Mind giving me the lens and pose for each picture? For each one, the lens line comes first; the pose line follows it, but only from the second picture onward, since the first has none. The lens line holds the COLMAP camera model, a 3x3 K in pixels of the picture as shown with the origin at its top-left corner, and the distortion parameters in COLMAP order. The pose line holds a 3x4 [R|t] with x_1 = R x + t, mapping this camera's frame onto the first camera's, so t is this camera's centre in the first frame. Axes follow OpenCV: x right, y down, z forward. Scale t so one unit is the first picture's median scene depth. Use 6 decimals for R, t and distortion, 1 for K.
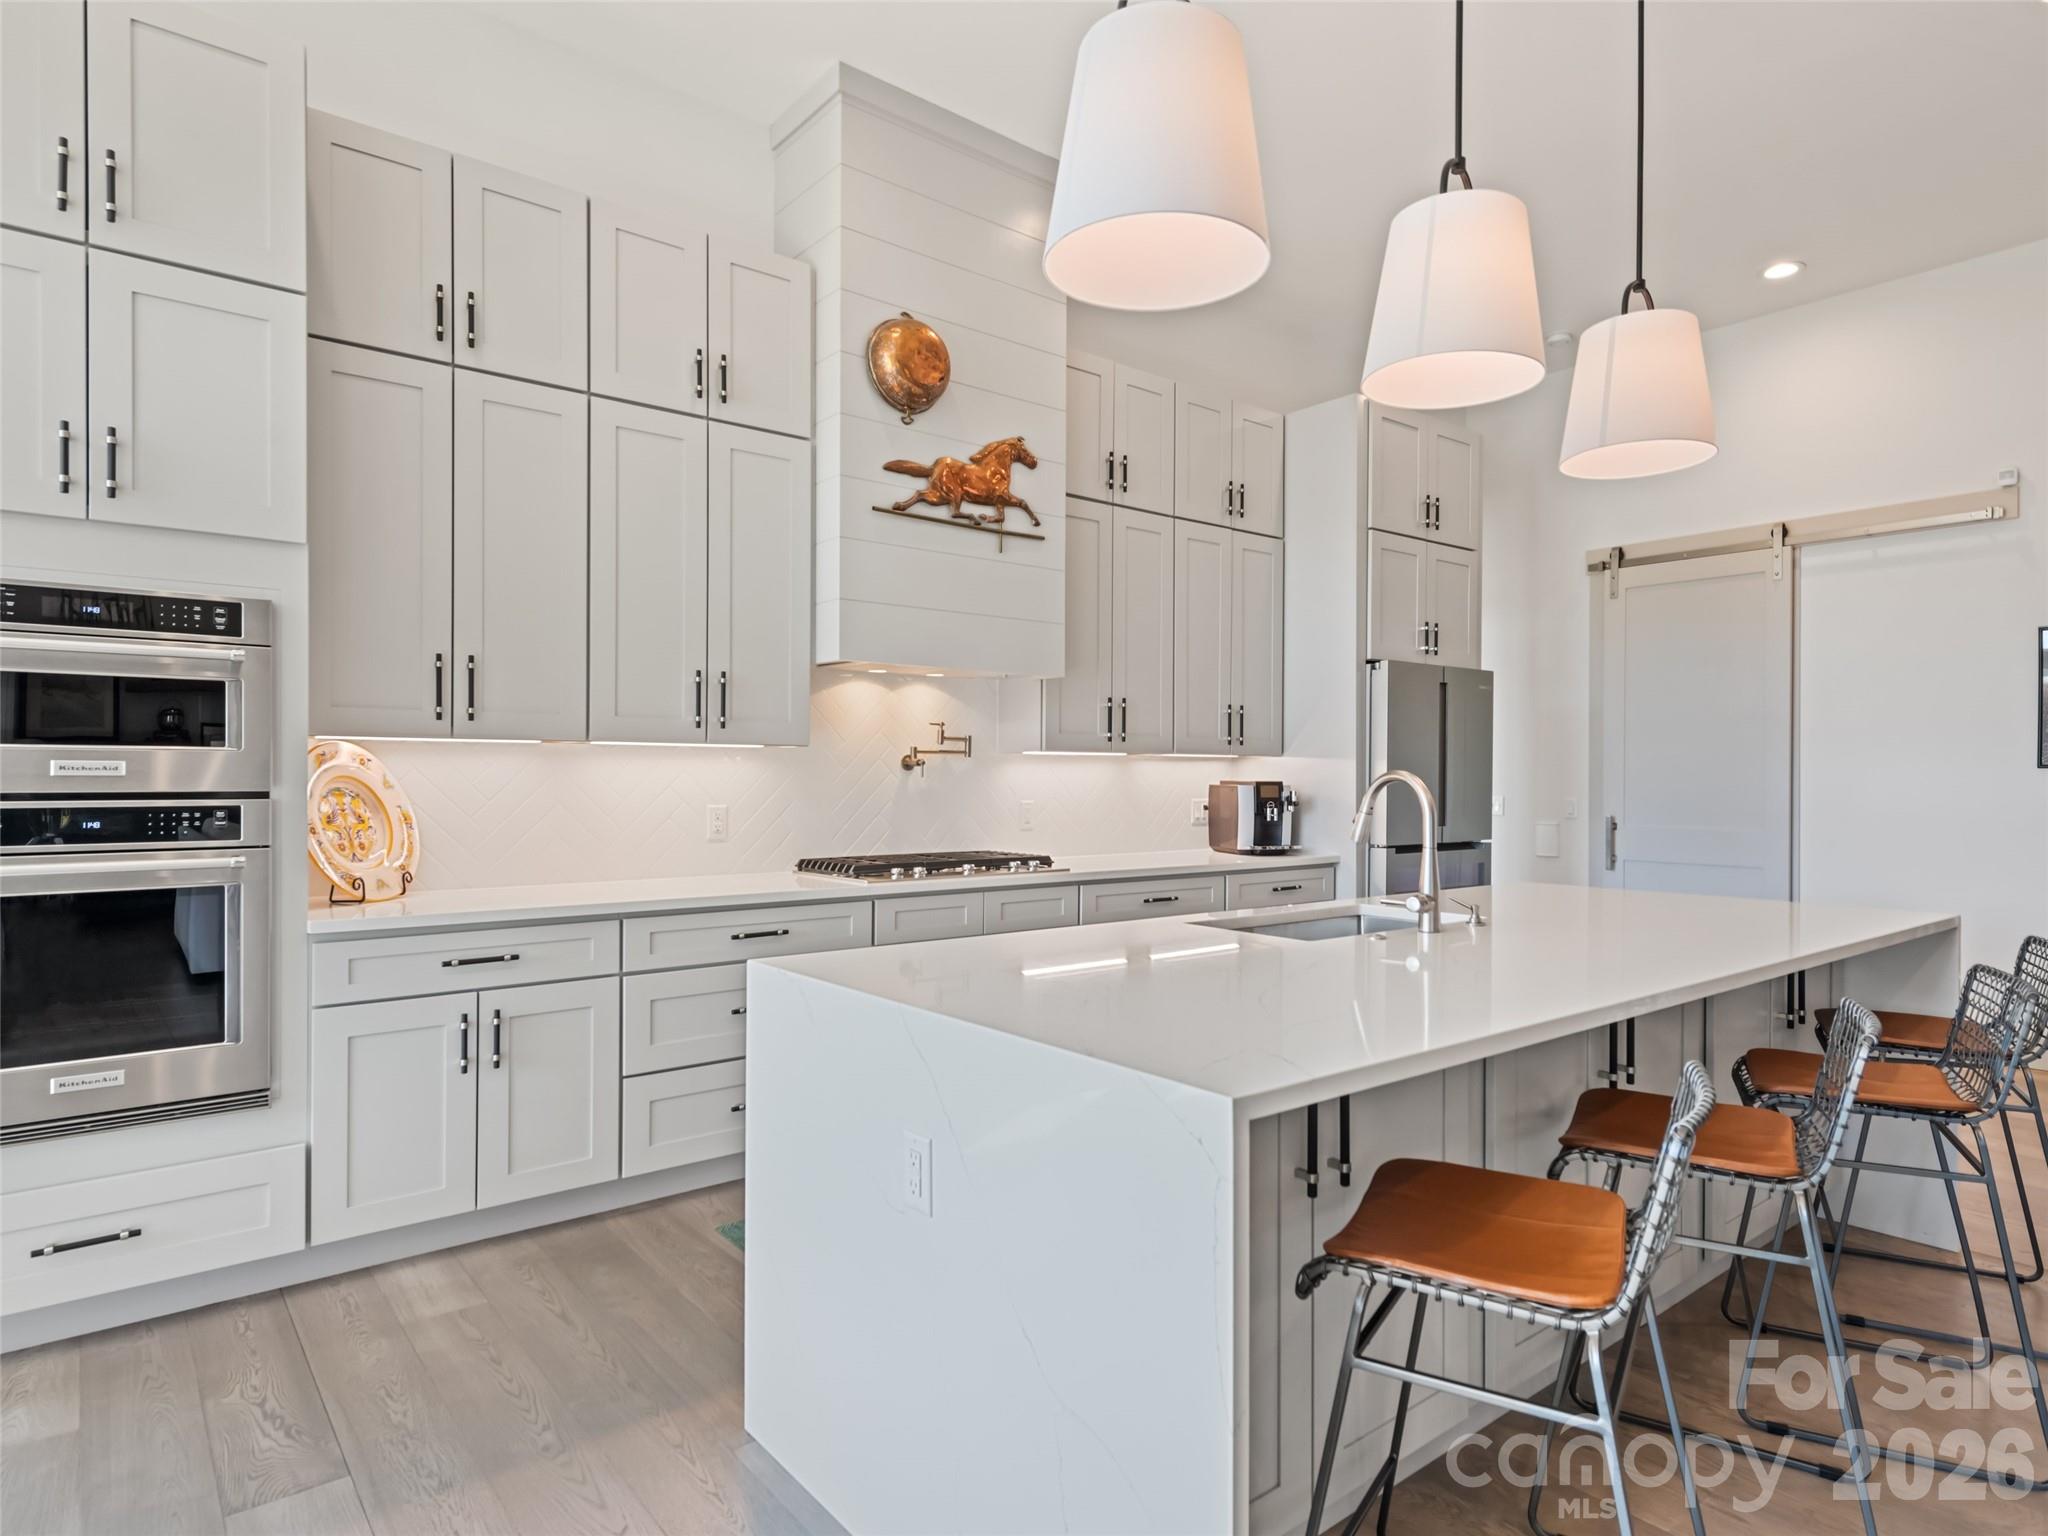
lens RADIAL K [[1152.8, 0, 1016.7], [0, 1152.8, 776.7], [0, 0, 1]] dist [0.017861, -0.000922]
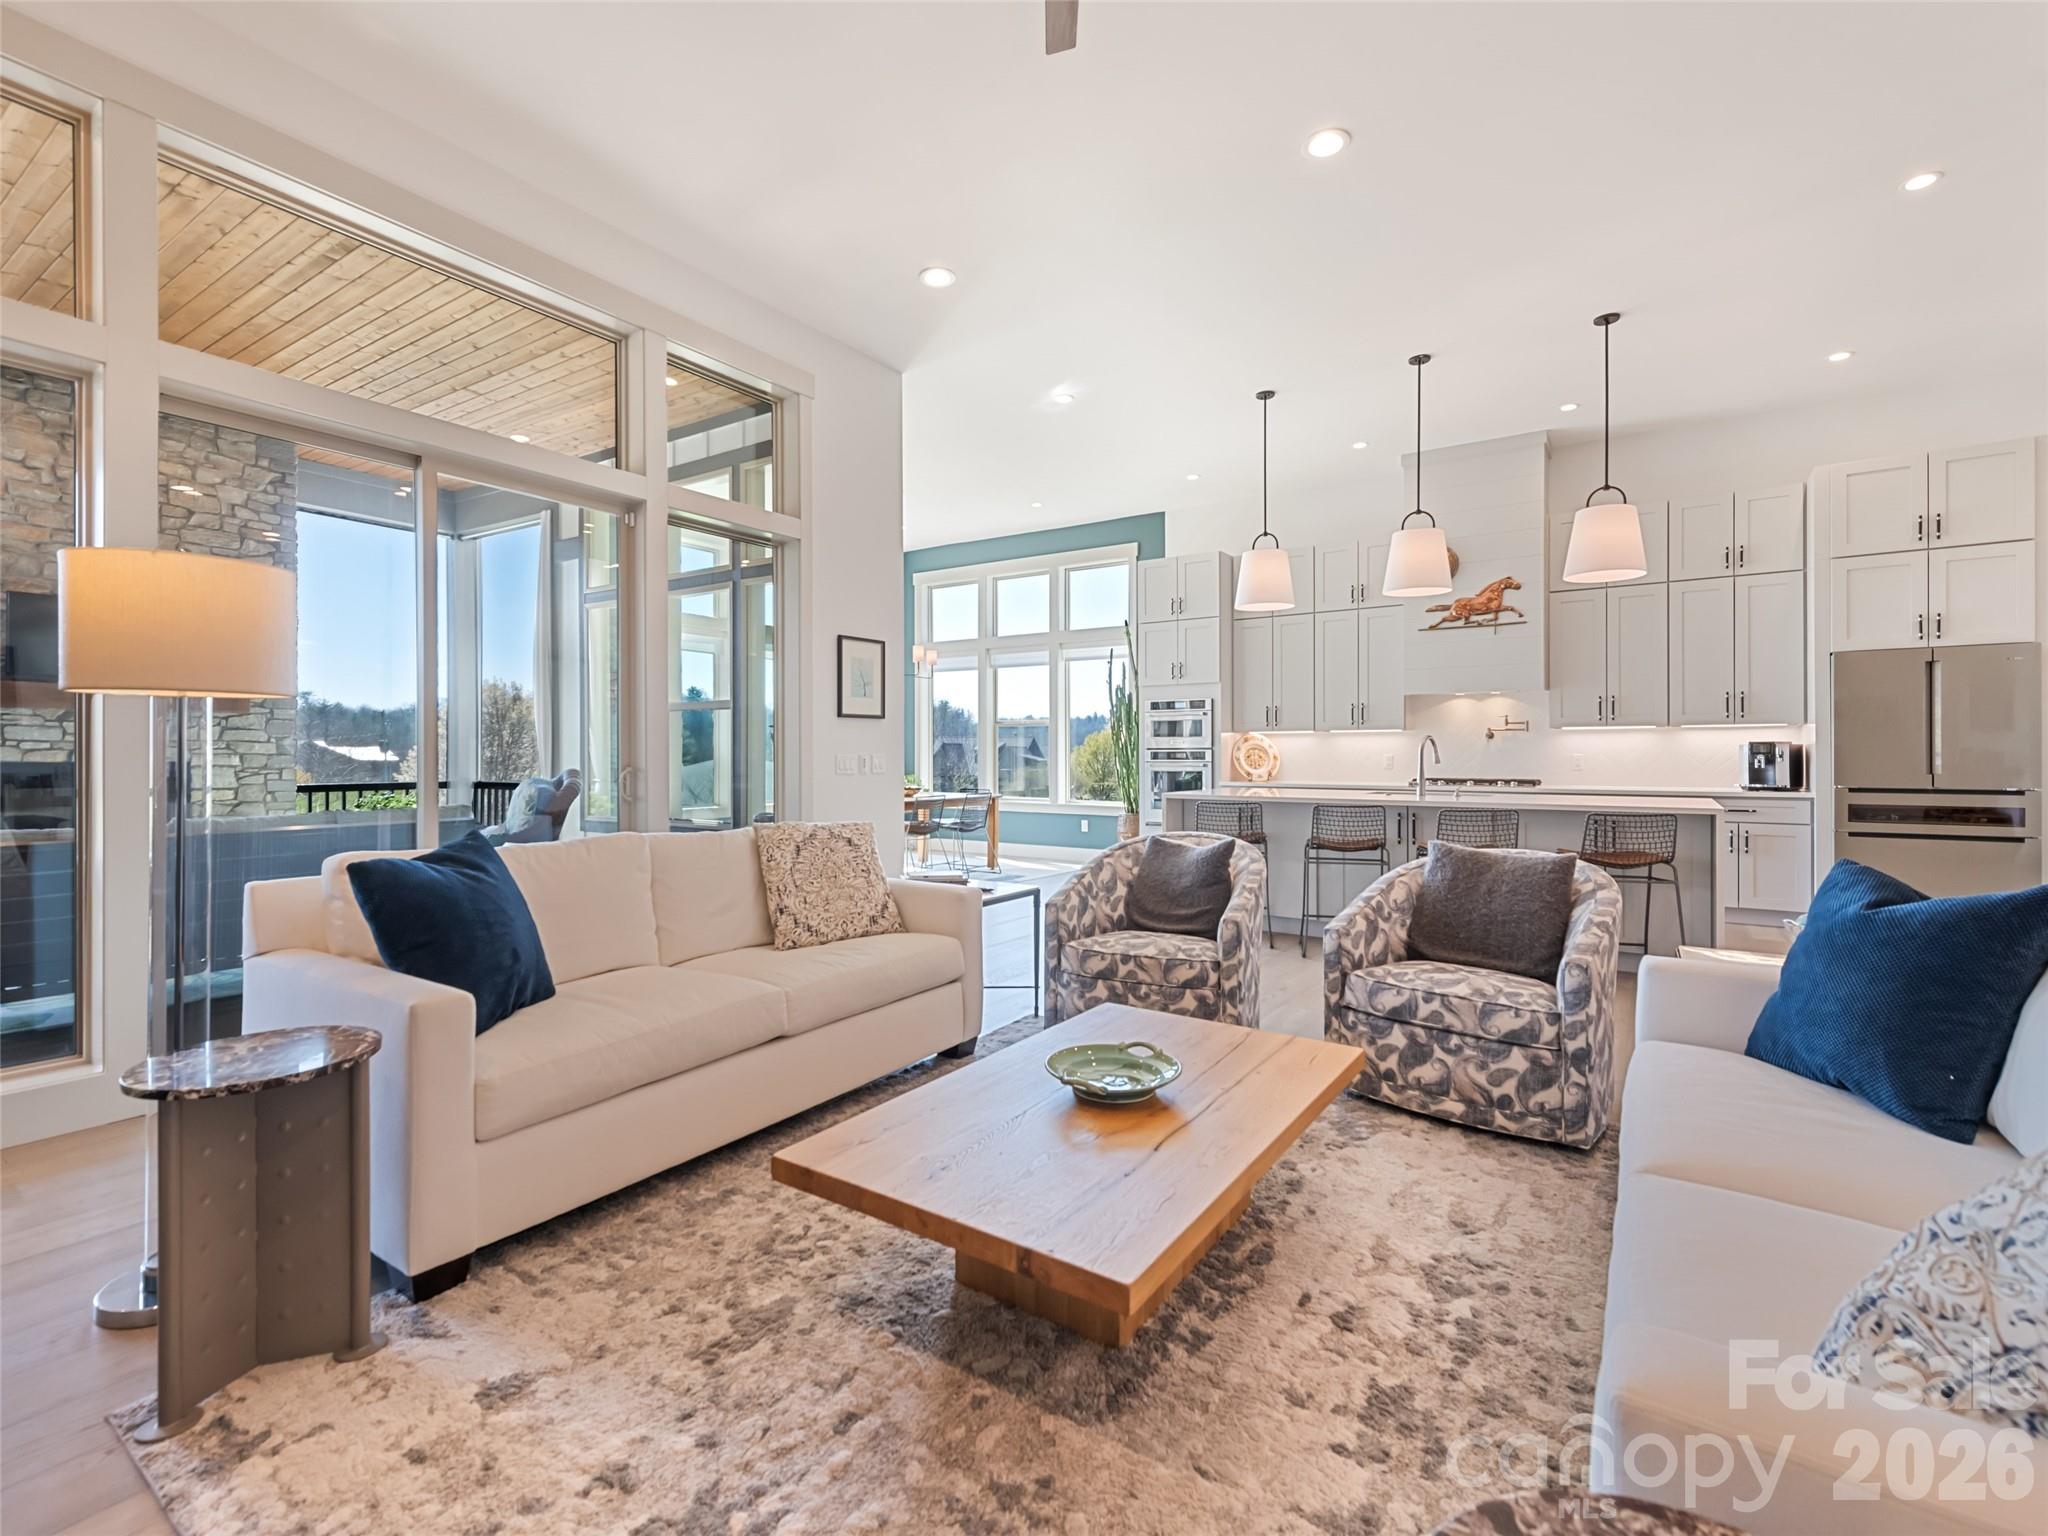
lens RADIAL K [[933.1, 0, 1015.6], [0, 933.1, 749.7], [0, 0, 1]] dist [0.016002, -0.000813]
pose [[0.289506, -0.007734, -0.957145, 1.351057], [0.001377, 0.999970, -0.007664, 0.026991], [0.957175, 0.000901, 0.289508, -0.329092]]
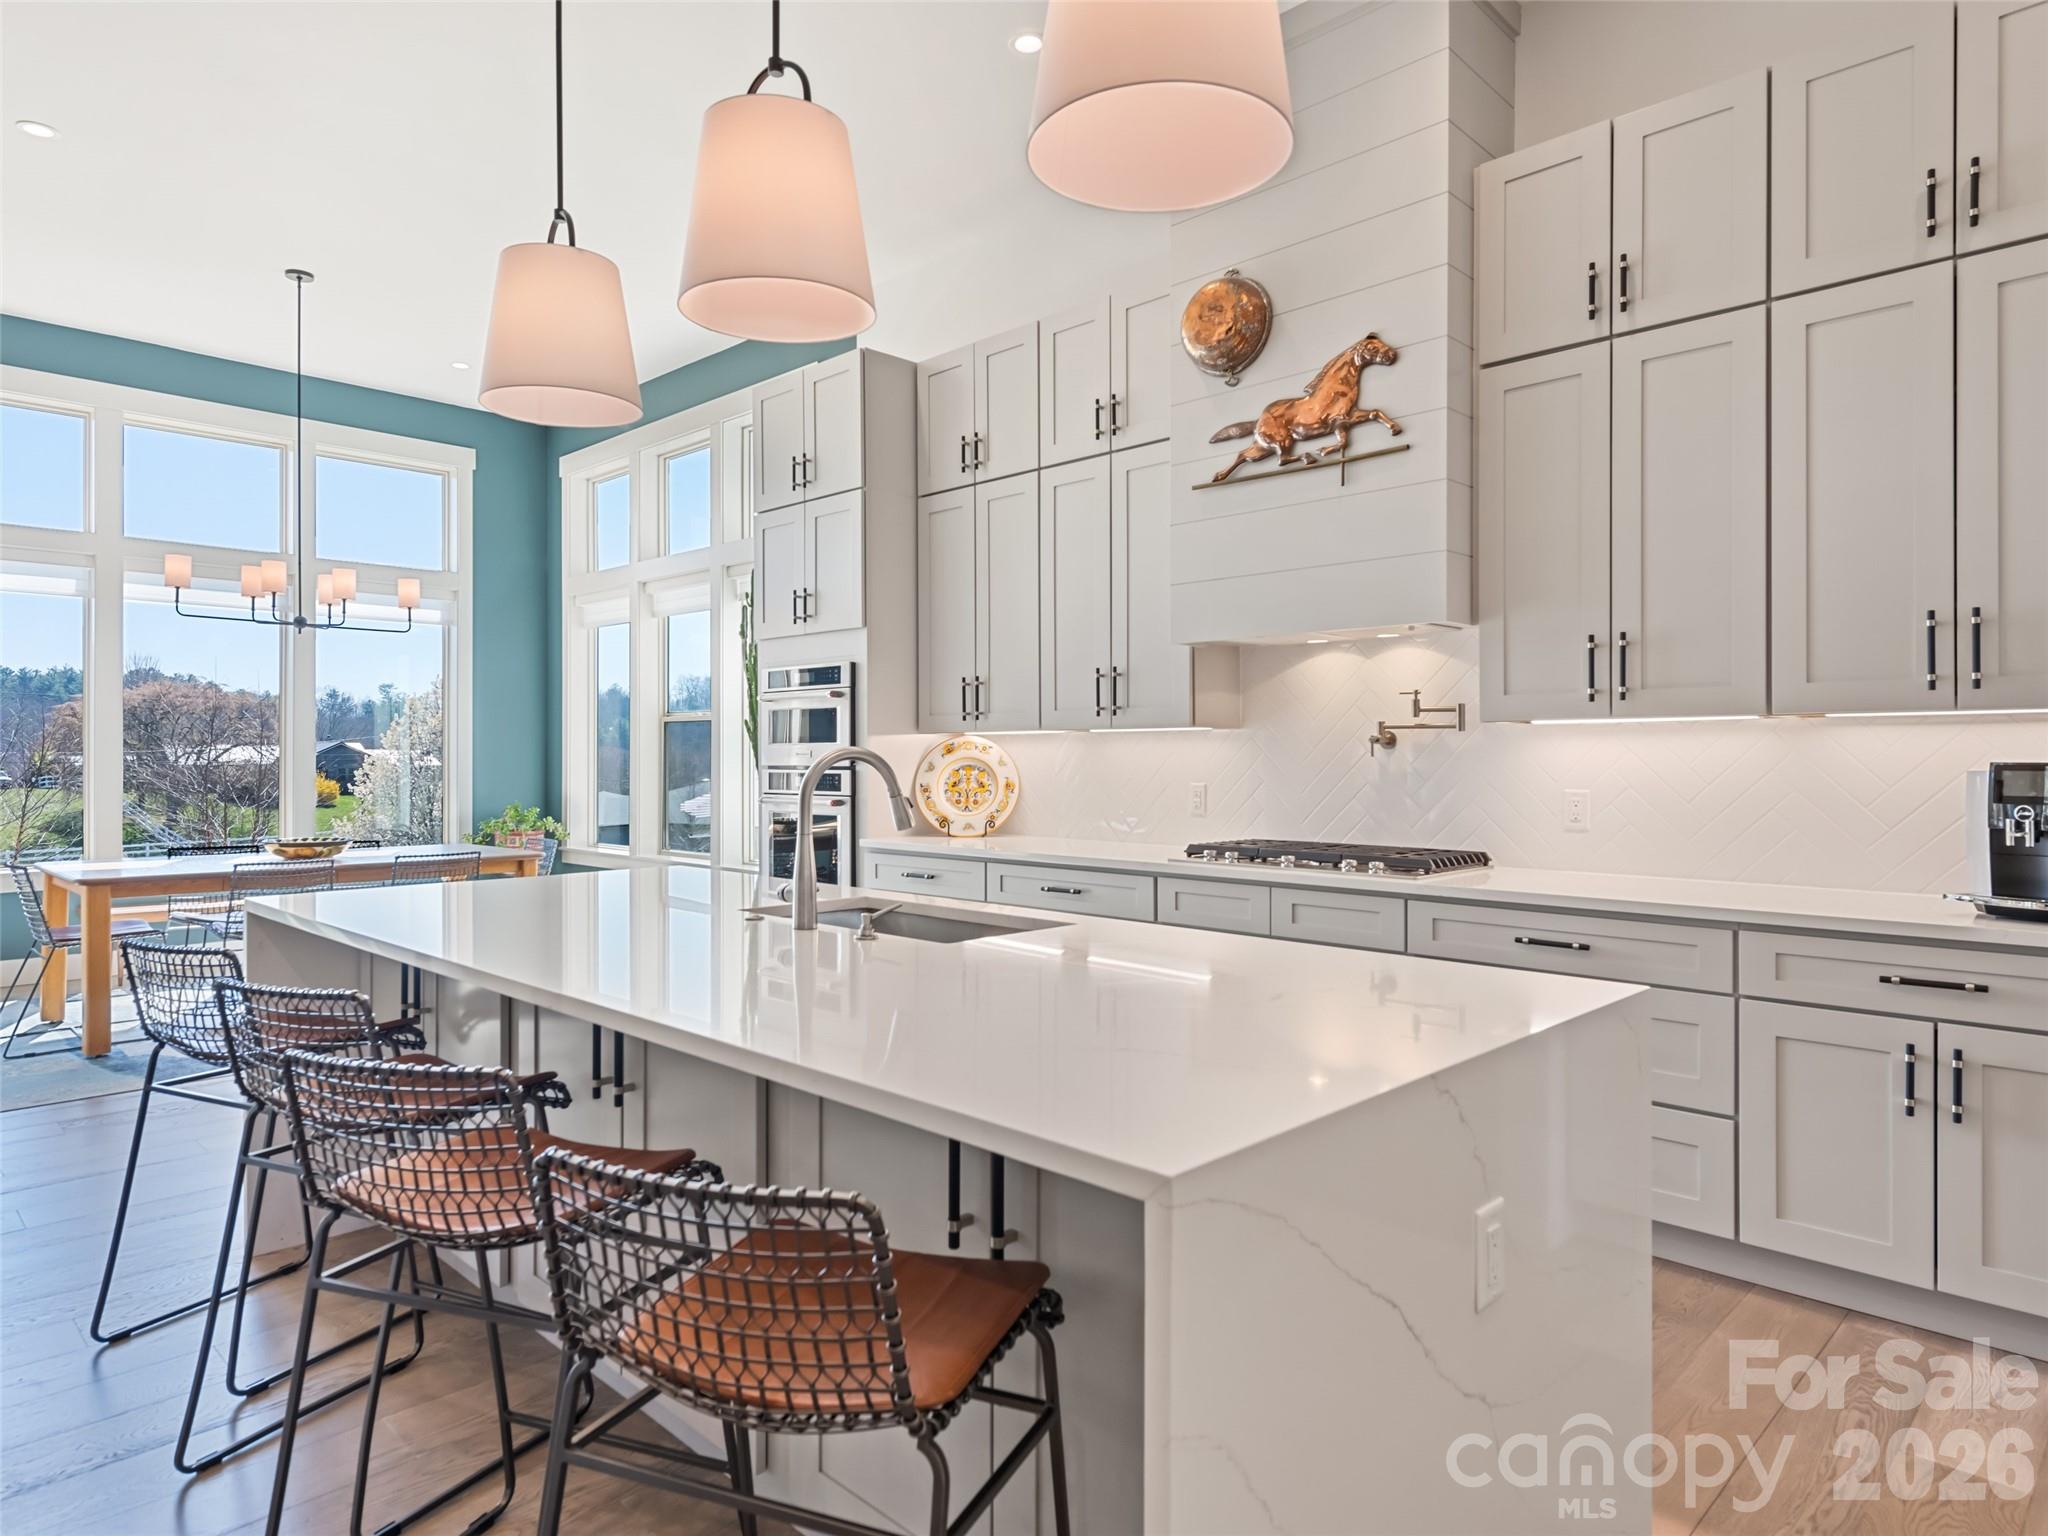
lens RADIAL K [[1221.6, 0, 1018.4], [0, 1221.6, 755.4], [0, 0, 1]] dist [0.015551, -0.002576]
pose [[0.112496, -0.004306, -0.993643, 0.820880], [0.000364, 0.999991, -0.004292, 0.002942], [0.993652, 0.000121, 0.112497, 0.660240]]
